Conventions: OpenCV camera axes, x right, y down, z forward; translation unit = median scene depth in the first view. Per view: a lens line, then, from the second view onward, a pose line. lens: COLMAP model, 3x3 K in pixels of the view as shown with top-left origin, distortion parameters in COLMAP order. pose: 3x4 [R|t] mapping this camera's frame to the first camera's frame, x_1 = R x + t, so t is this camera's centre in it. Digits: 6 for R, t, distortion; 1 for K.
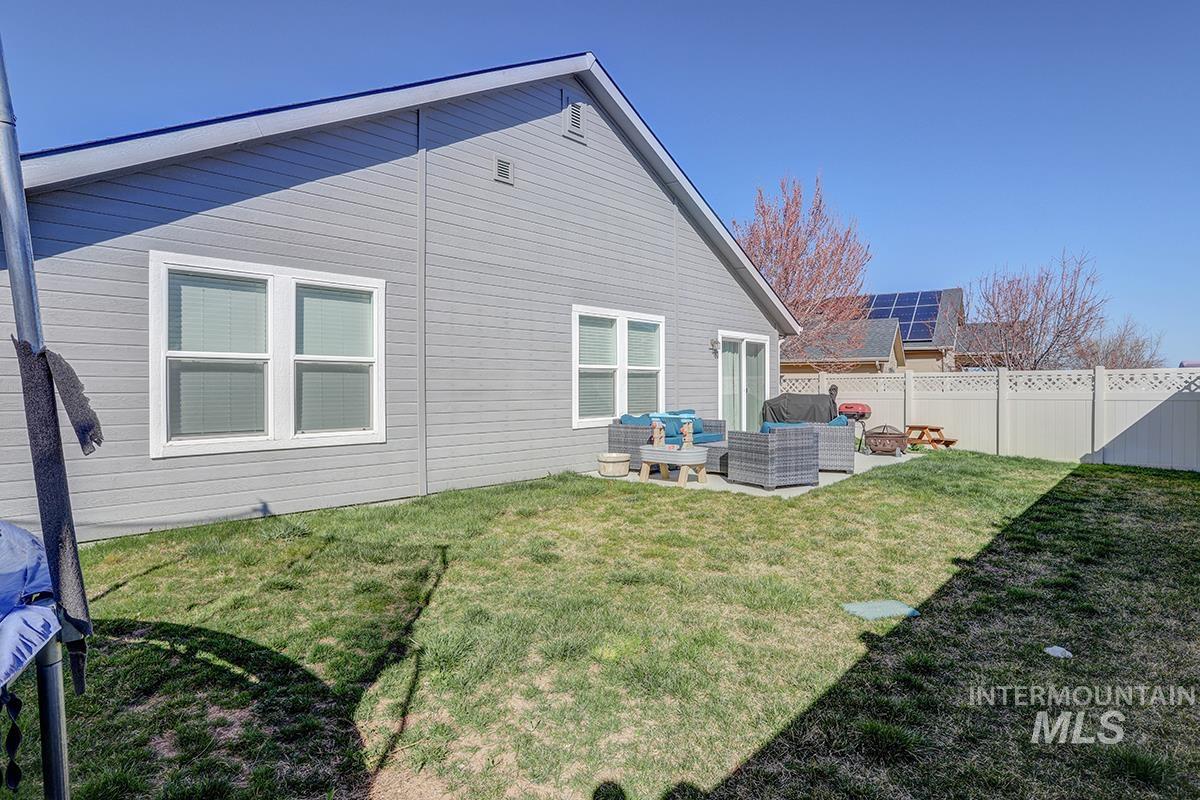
lens RADIAL K [[664.4, 0, 601.9], [0, 664.4, 397.1], [0, 0, 1]] dist [-0.033410, 0.003949]
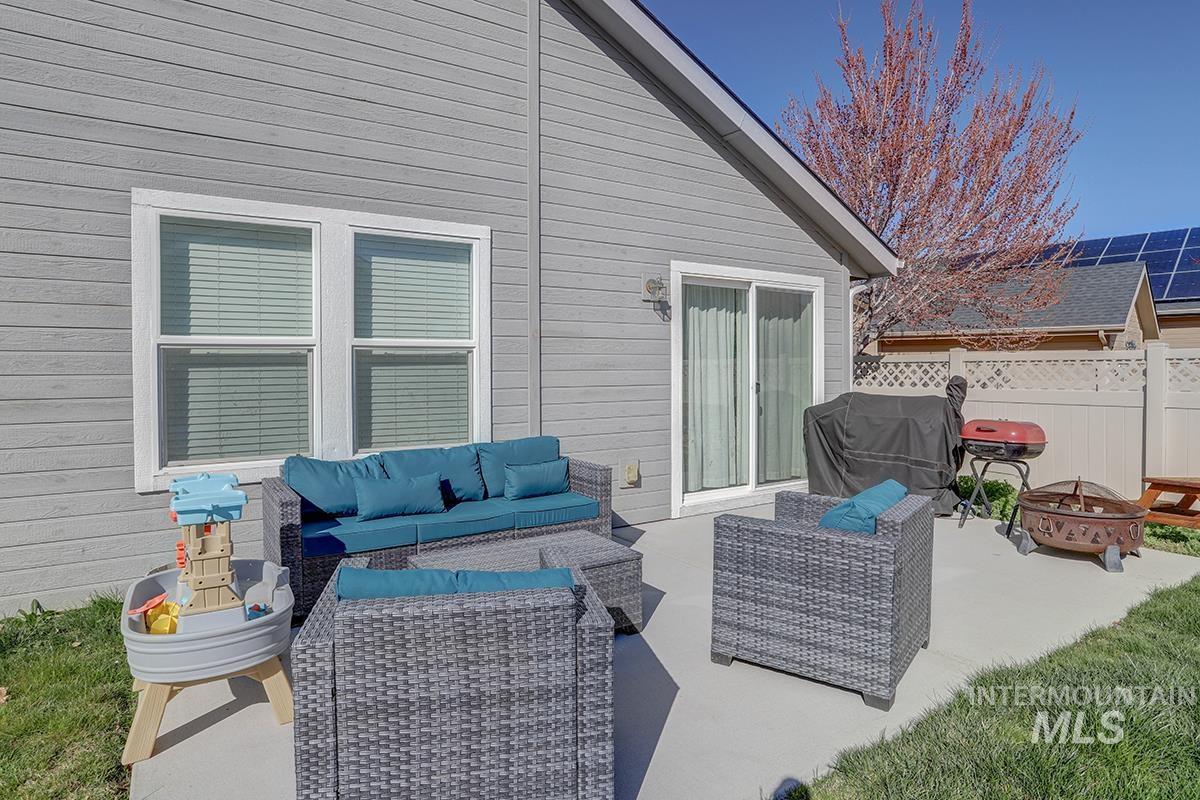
lens RADIAL K [[664.4, 0, 583.8], [0, 664.4, 385.0], [0, 0, 1]] dist [-0.033410, 0.003949]
pose [[0.955322, 0.002717, -0.295555, 0.229481], [-0.000237, 0.999964, 0.008425, -0.015514], [0.295567, -0.007978, 0.955289, 0.474114]]
